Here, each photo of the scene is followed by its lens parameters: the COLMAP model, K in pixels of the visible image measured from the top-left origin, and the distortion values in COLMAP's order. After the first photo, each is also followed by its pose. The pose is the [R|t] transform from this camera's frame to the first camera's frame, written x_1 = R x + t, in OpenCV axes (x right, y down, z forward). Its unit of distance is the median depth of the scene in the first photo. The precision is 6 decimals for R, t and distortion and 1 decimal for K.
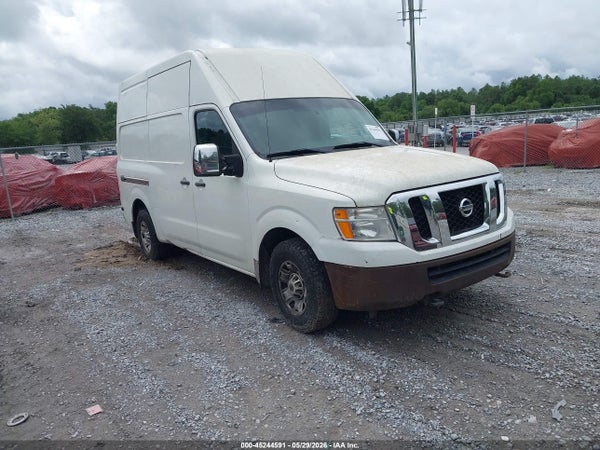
lens RADIAL K [[457.9, 0, 300.9], [0, 457.9, 238.7], [0, 0, 1]] dist [-0.052056, 0.001718]
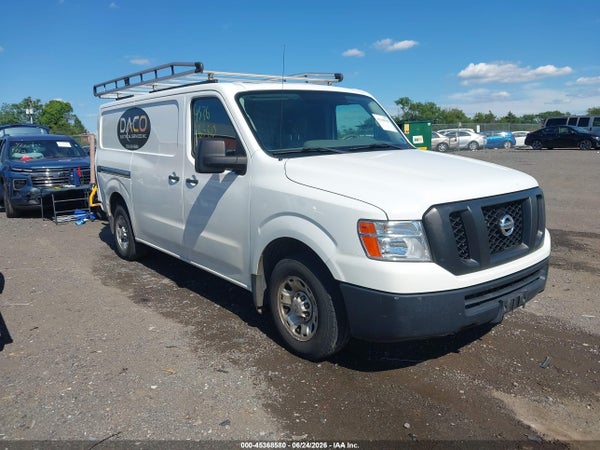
lens RADIAL K [[458.5, 0, 300.0], [0, 458.5, 225.0], [0, 0, 1]] dist [0.005983, 0.001516]
pose [[0.997630, 0.048352, 0.048954, -0.070712], [-0.046923, 0.998450, -0.029927, -0.023649], [-0.050325, 0.027559, 0.998353, 0.142749]]
